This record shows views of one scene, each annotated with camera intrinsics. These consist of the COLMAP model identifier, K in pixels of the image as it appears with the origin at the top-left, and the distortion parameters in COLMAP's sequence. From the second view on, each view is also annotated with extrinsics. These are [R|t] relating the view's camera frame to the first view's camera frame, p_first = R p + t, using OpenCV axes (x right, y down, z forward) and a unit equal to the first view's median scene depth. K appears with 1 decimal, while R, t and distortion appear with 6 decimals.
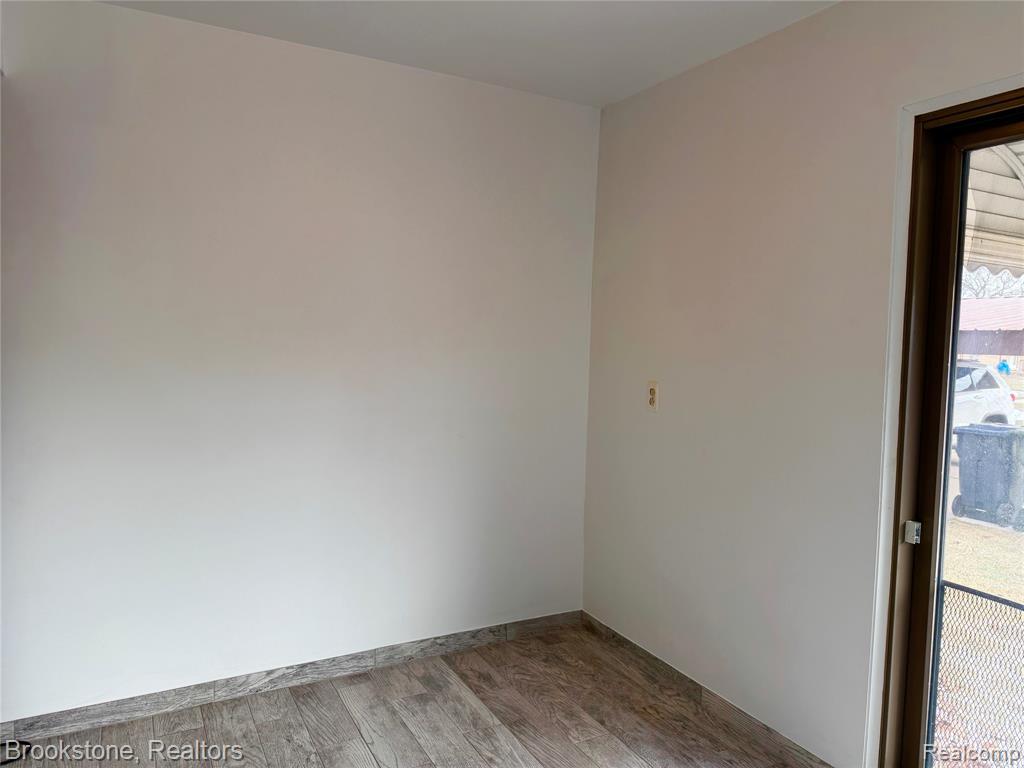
lens RADIAL K [[710.5, 0, 521.5], [0, 710.5, 379.6], [0, 0, 1]] dist [0.096856, -0.120057]
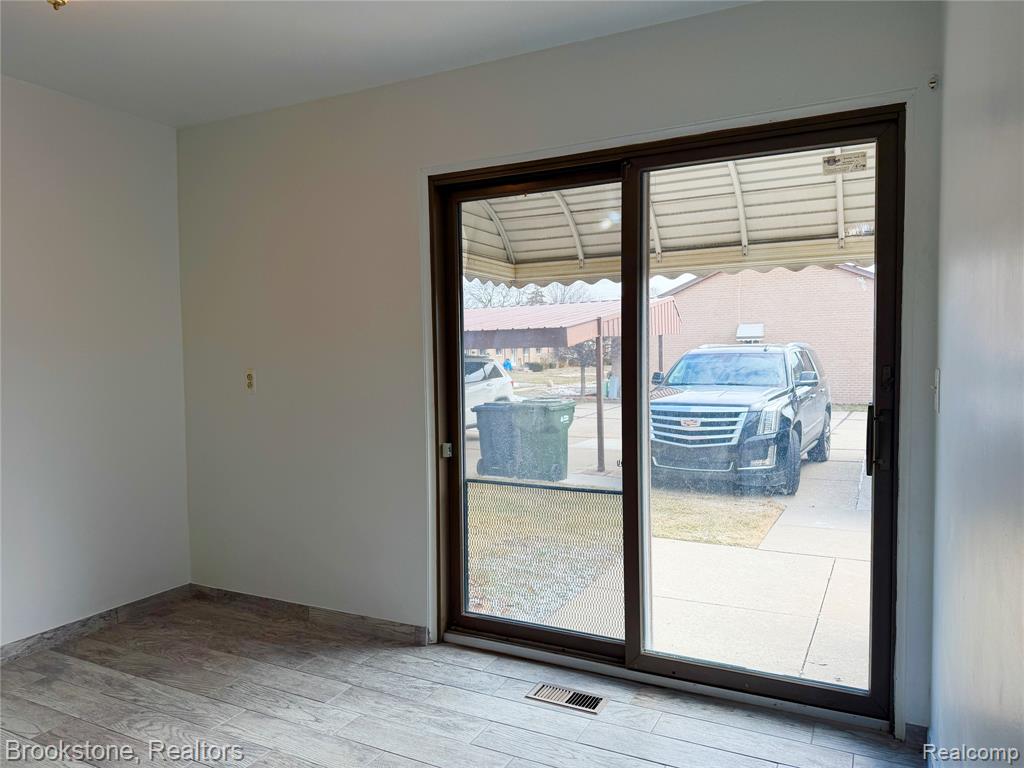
lens RADIAL K [[710.5, 0, 521.5], [0, 710.5, 379.6], [0, 0, 1]] dist [0.096856, -0.120057]
pose [[0.820624, -0.062659, 0.568024, -0.130239], [0.071605, 0.997411, 0.006578, 0.048399], [-0.566965, 0.035275, 0.822986, -0.247050]]
